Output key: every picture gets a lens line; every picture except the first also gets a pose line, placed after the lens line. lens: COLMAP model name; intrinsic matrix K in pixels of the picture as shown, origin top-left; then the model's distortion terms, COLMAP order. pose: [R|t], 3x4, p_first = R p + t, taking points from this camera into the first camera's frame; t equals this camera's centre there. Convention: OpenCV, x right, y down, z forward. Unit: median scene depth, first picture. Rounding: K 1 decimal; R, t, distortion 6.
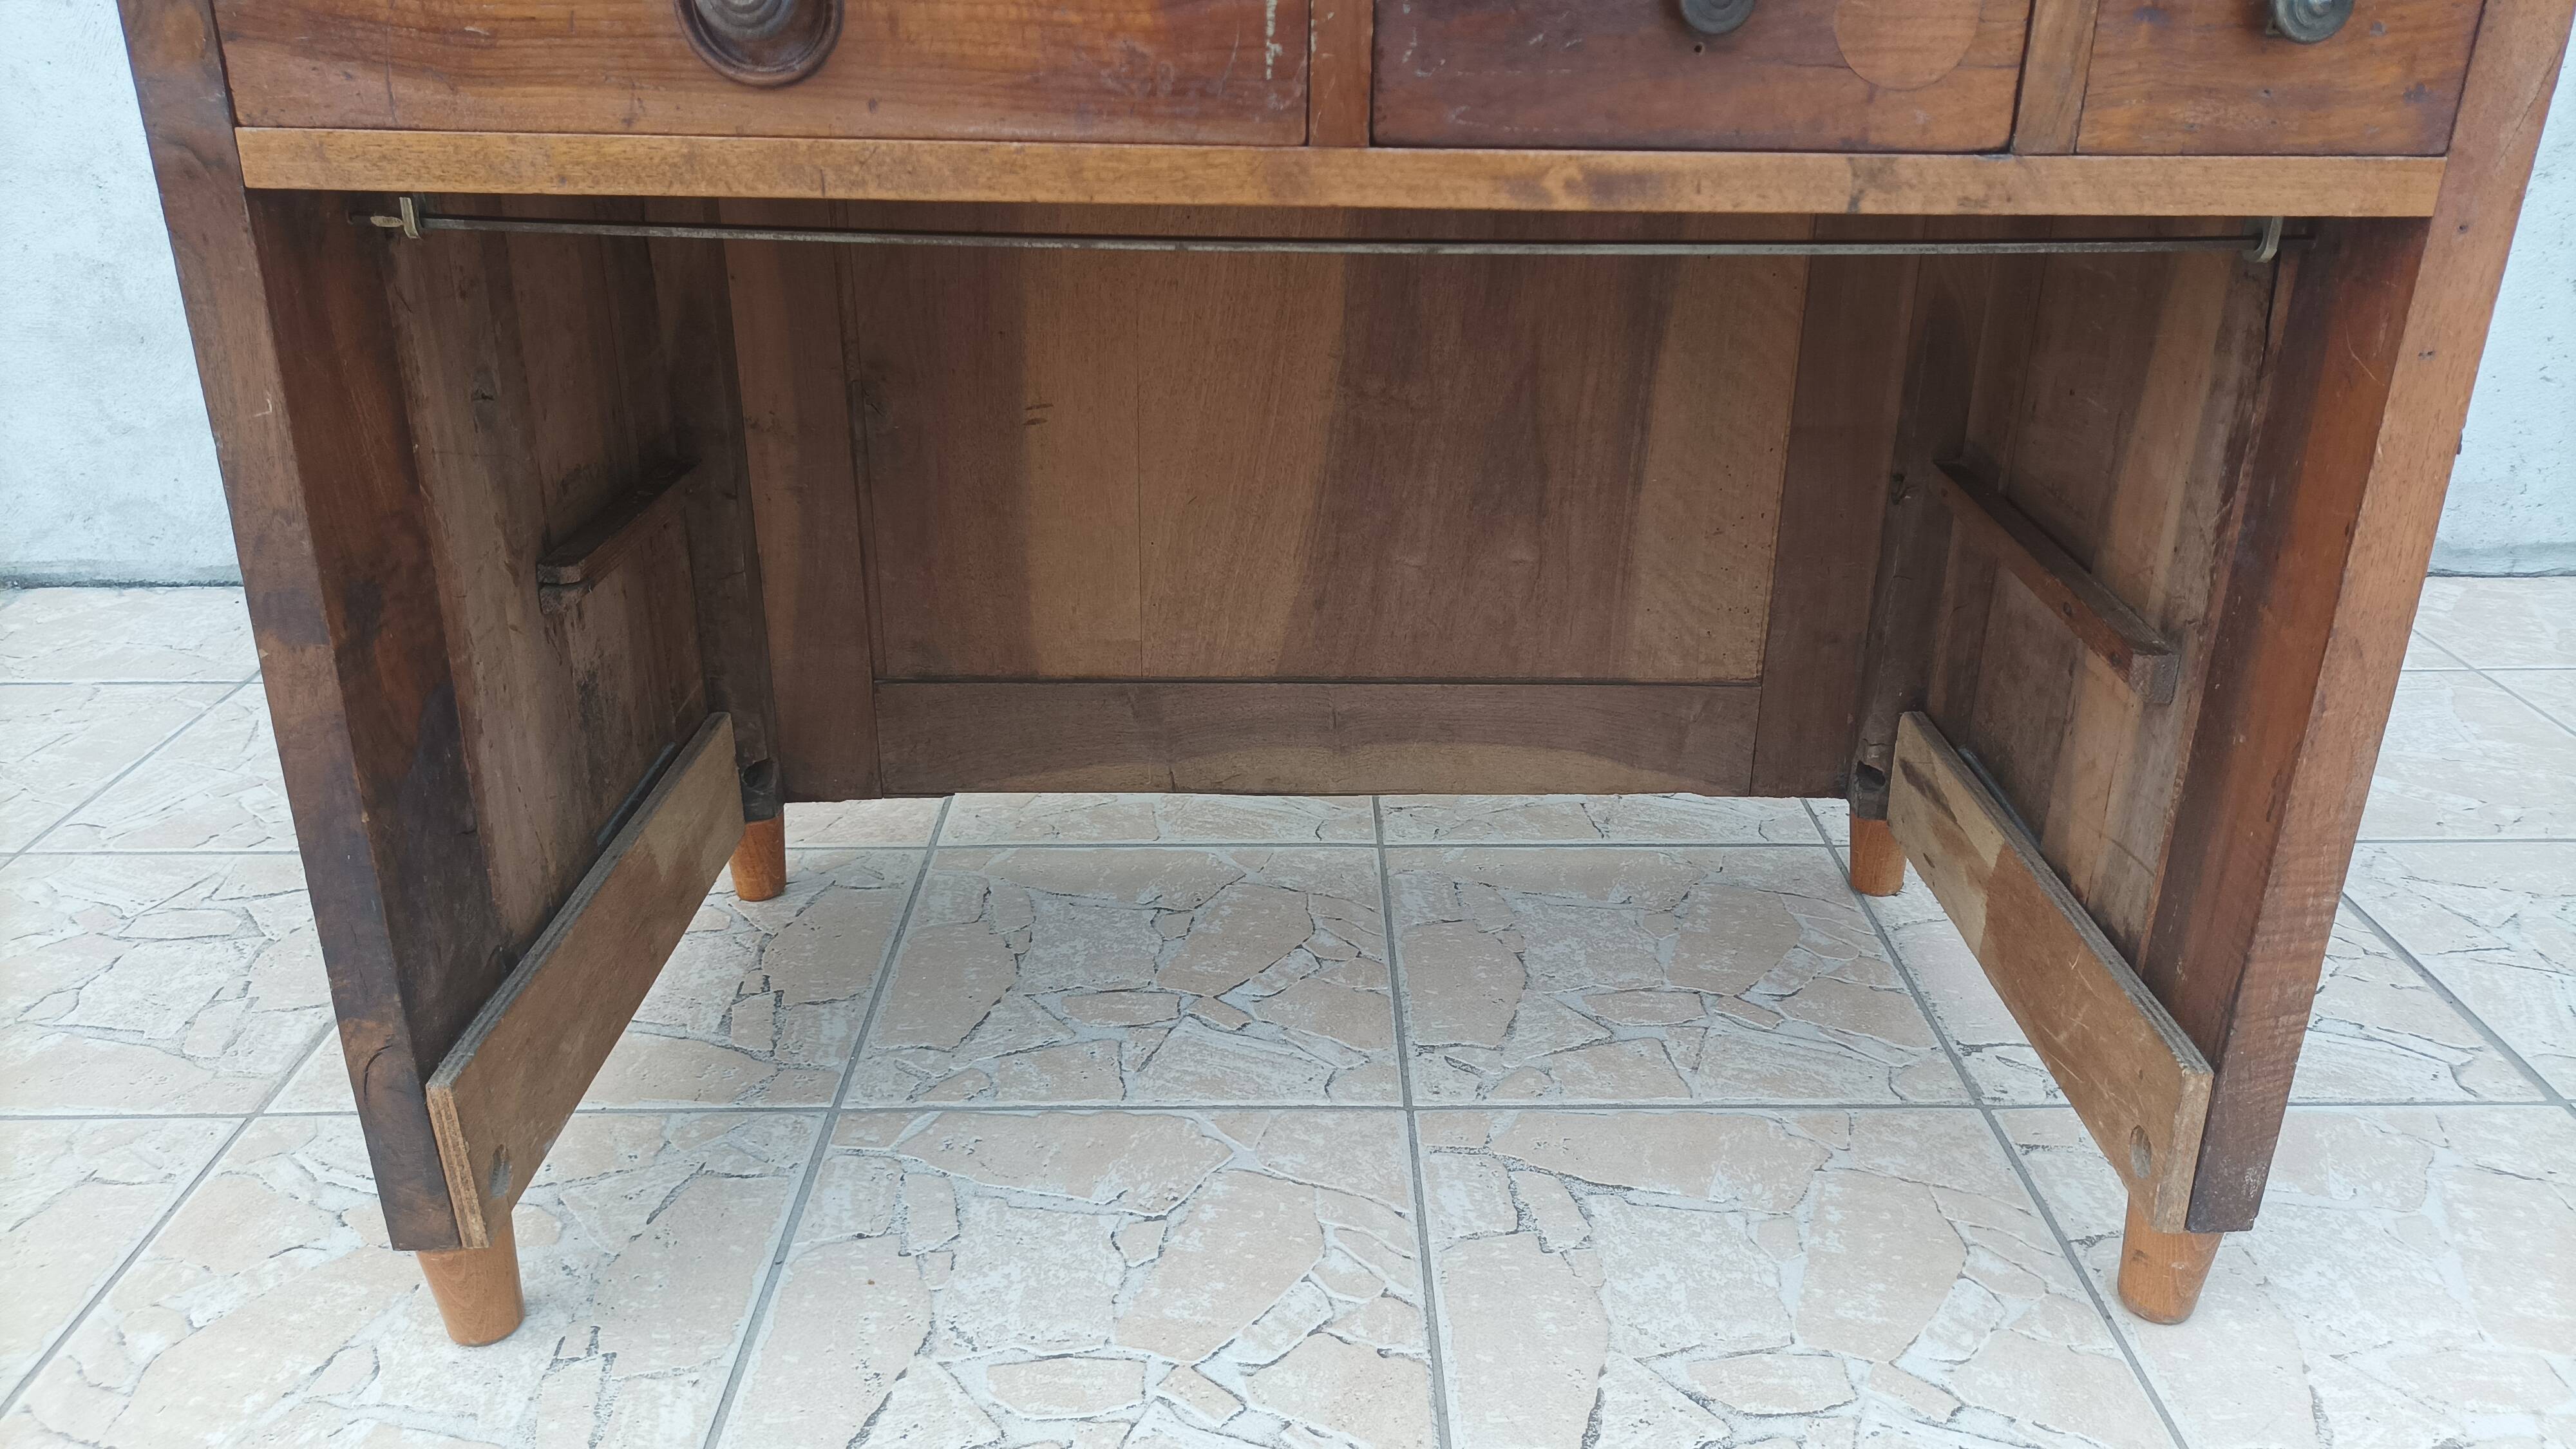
lens RADIAL K [[1901.3, 0, 1283.7], [0, 1901.3, 714.7], [0, 0, 1]] dist [0.012507, -0.006167]
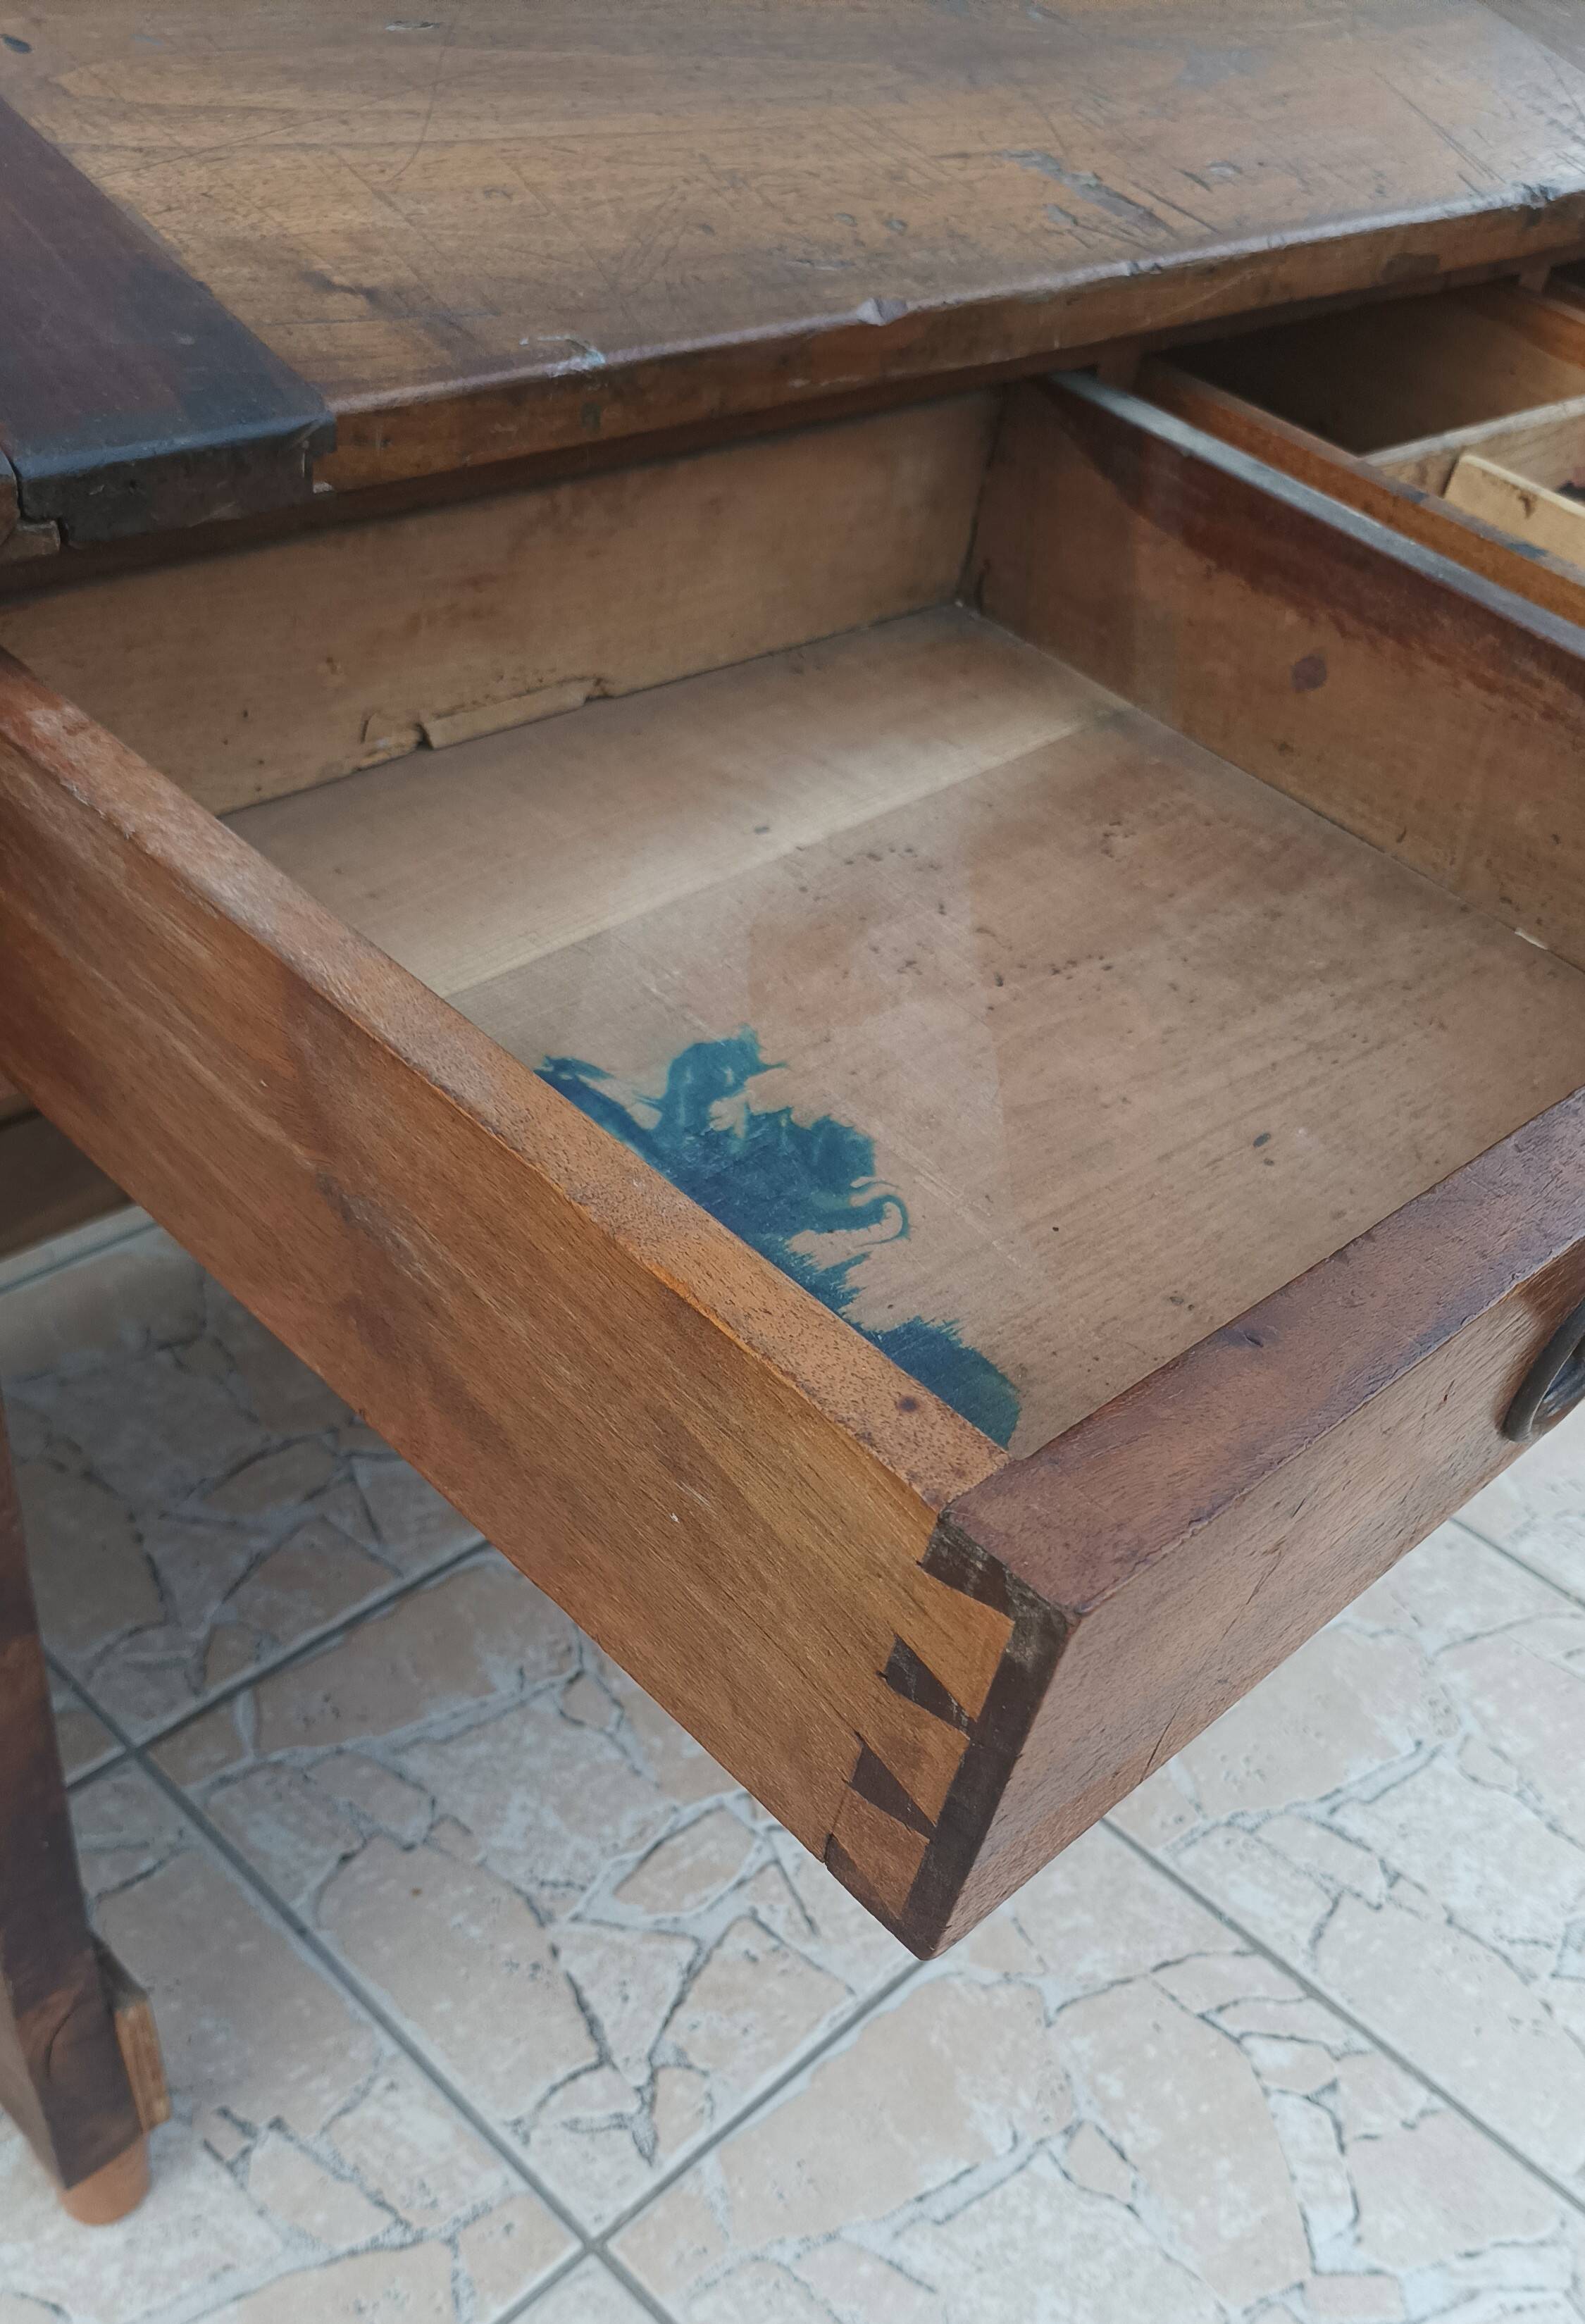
lens RADIAL K [[2151.2, 0, 795.7], [0, 2151.2, 1425.2], [0, 0, 1]] dist [-0.003630, 0.000000]
pose [[0.696579, -0.428786, 0.575256, -0.560952], [0.164224, 0.875774, 0.453928, -0.321838], [-0.698432, -0.221726, 0.680463, 0.210096]]
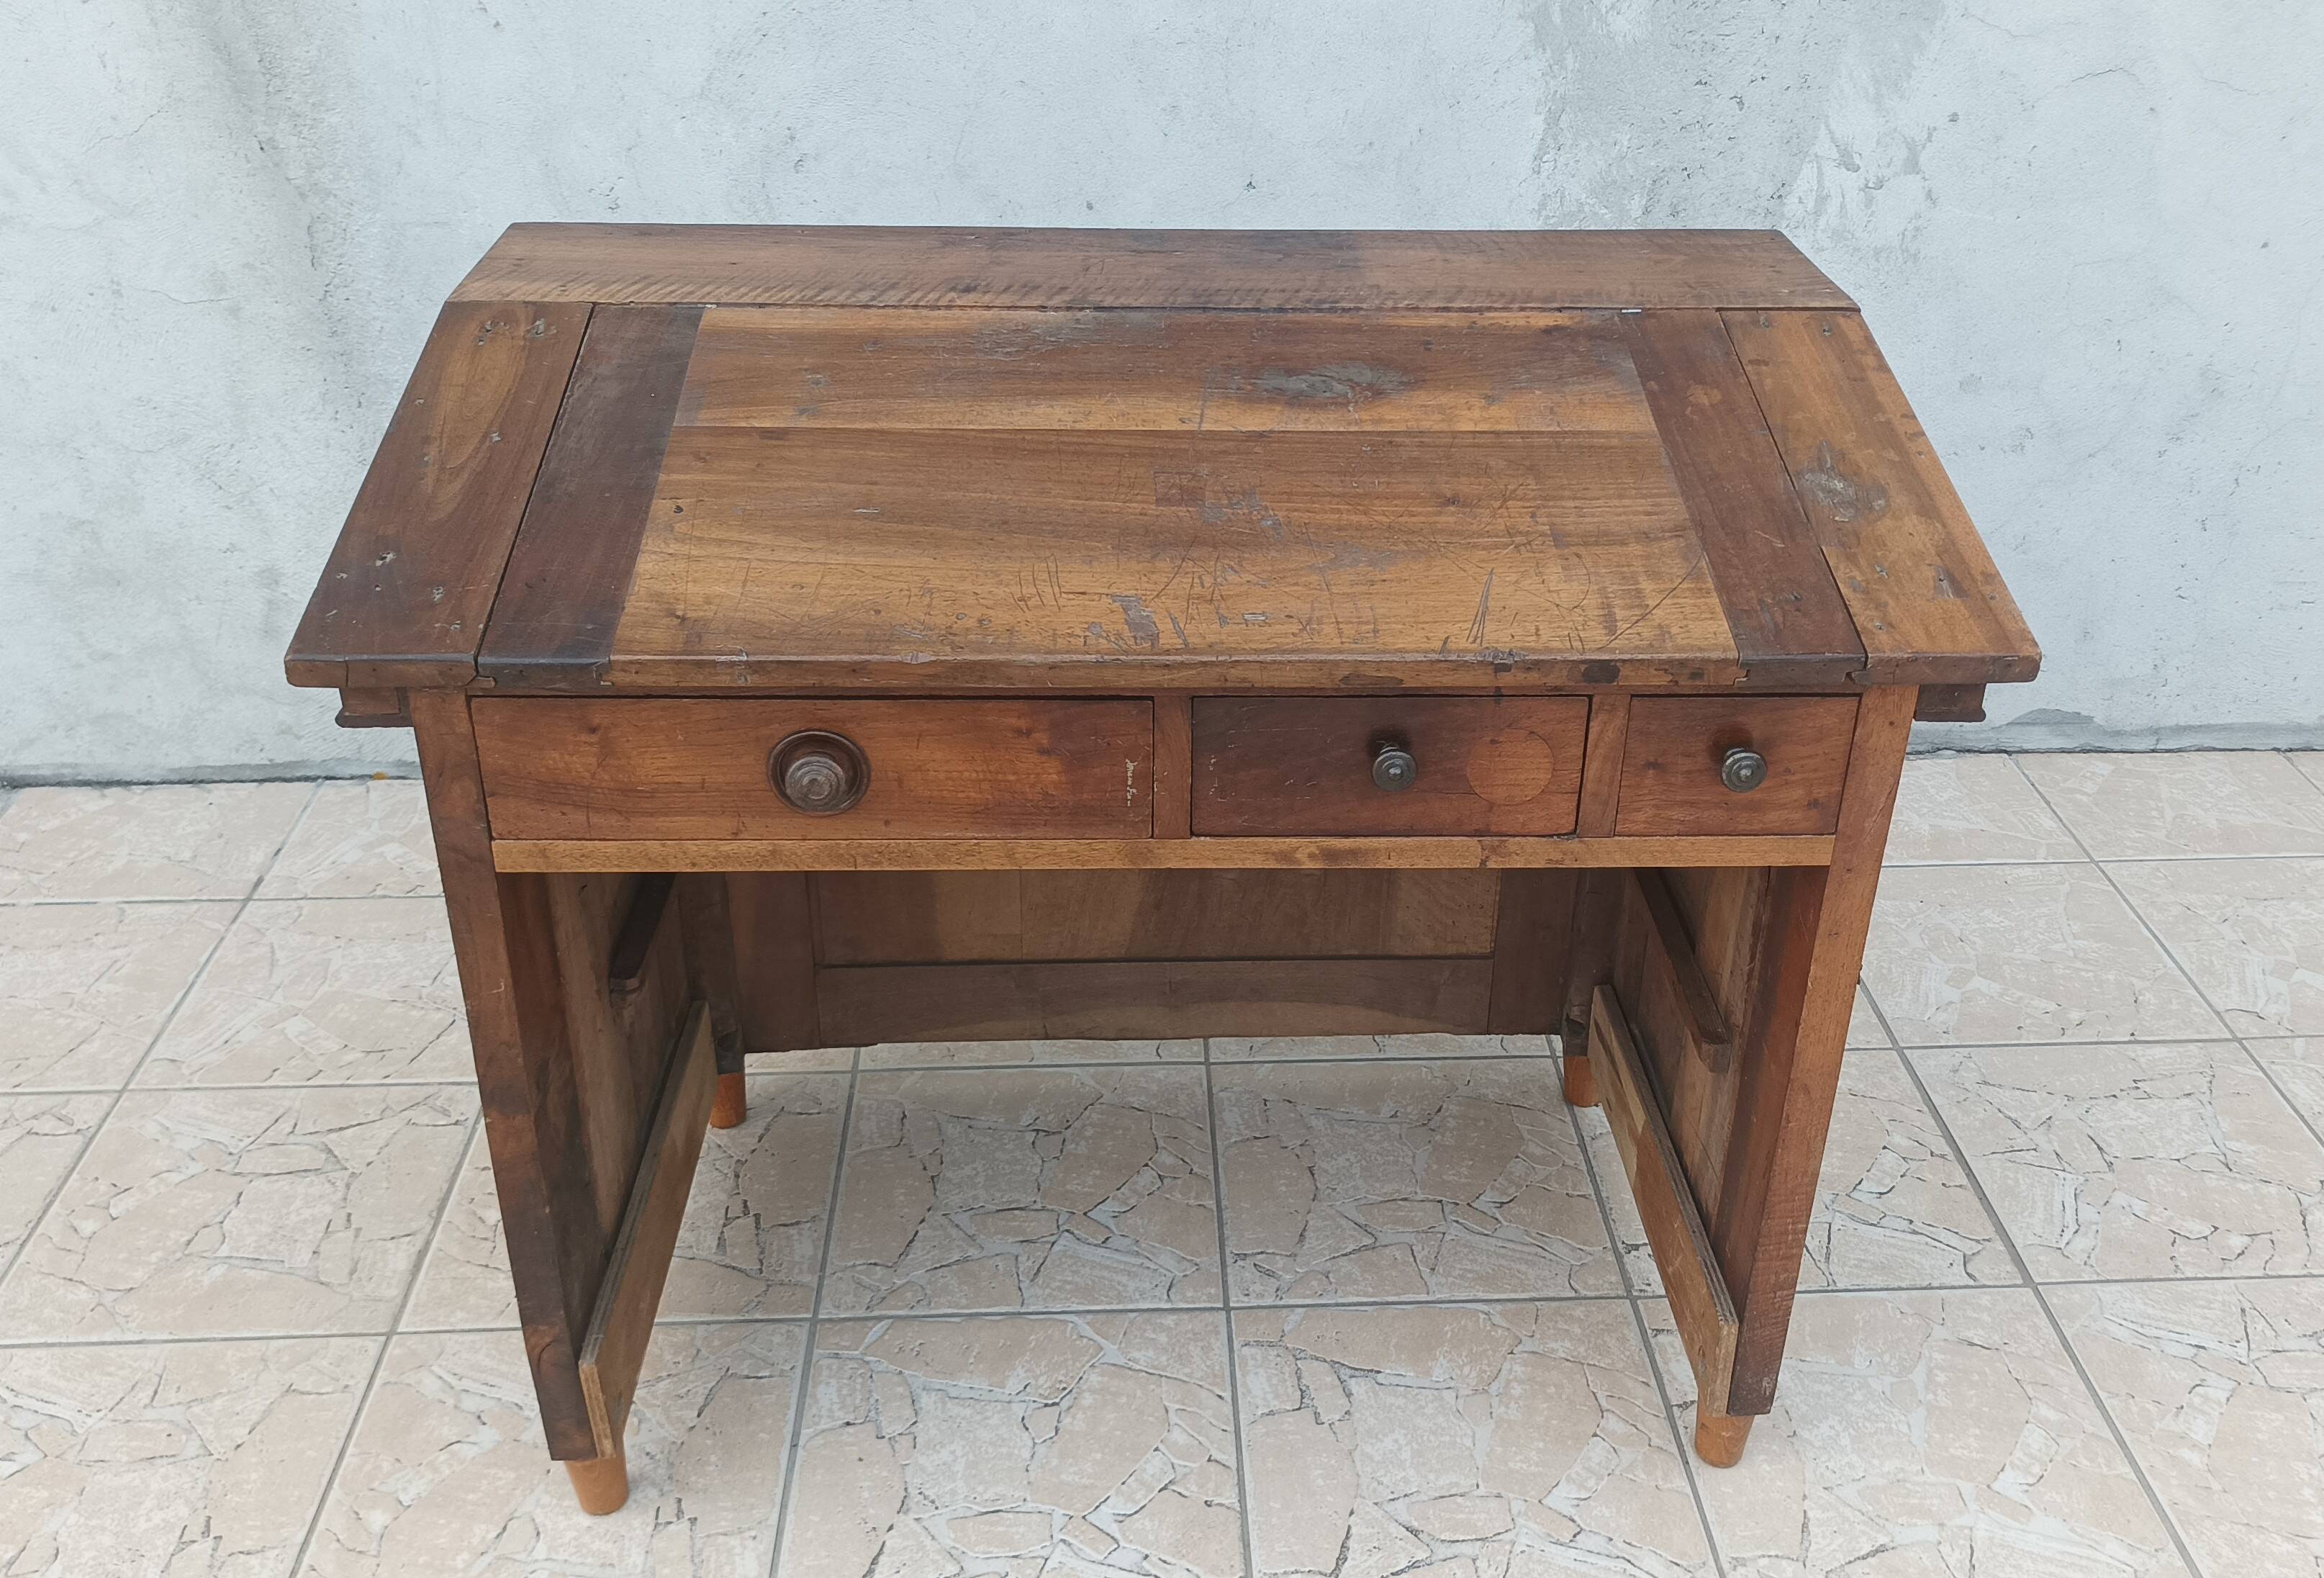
lens RADIAL K [[2129.6, 0, 1205.2], [0, 2129.6, 793.9], [0, 0, 1]] dist [0.007061, 0.000000]
pose [[0.998914, -0.013731, 0.044526, -0.016308], [0.008991, 0.994436, 0.104961, -0.365722], [-0.045719, -0.104446, 0.993479, -0.565953]]
